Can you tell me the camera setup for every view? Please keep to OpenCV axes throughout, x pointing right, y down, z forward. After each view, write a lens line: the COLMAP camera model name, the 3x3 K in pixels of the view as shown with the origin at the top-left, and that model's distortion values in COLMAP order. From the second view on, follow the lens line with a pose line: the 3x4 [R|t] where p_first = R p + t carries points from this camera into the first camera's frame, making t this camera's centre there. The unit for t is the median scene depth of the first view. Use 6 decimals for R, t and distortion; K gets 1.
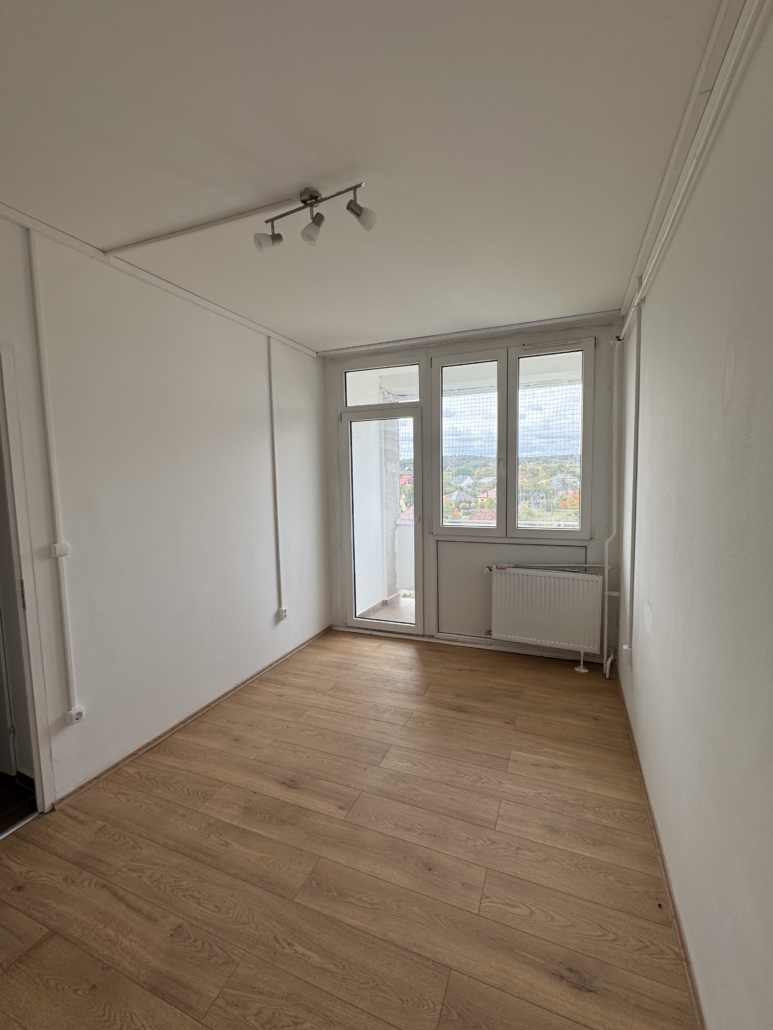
lens RADIAL K [[412.3, 0, 386.8], [0, 412.3, 511.9], [0, 0, 1]] dist [-0.003718, 0.000732]
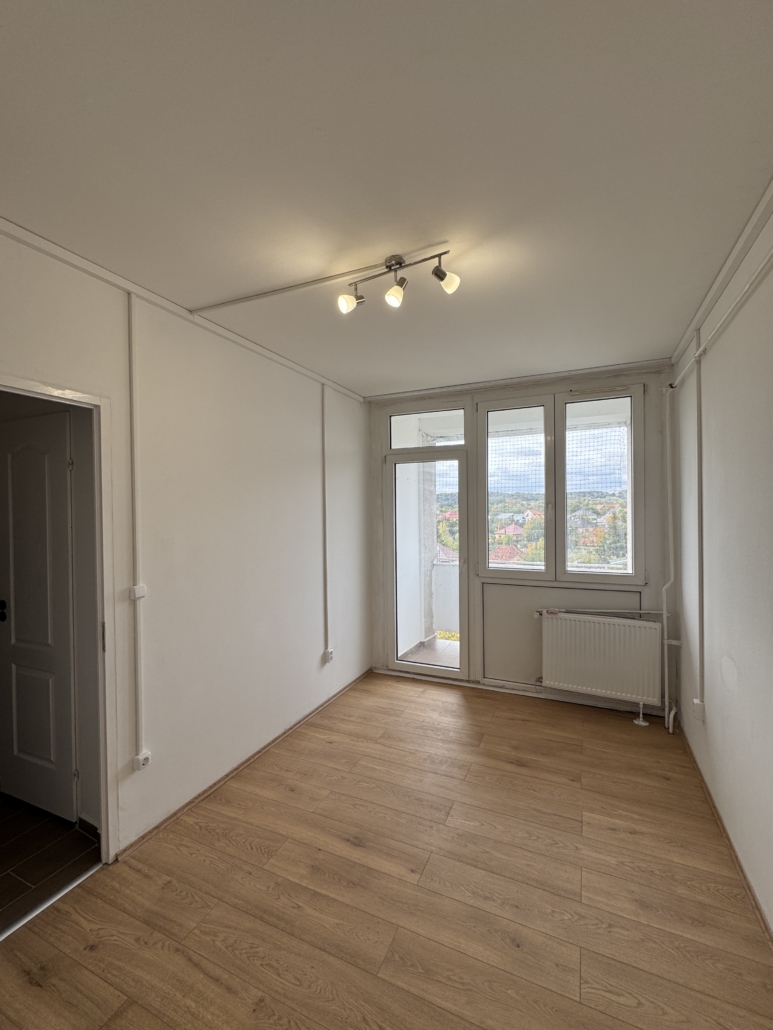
lens RADIAL K [[412.3, 0, 386.5], [0, 412.3, 515.5], [0, 0, 1]] dist [-0.003718, 0.000732]
pose [[0.999314, 0.008941, -0.035944, -0.124678], [-0.011622, 0.997110, -0.075078, -0.024582], [0.035169, 0.075444, 0.996530, -0.011553]]
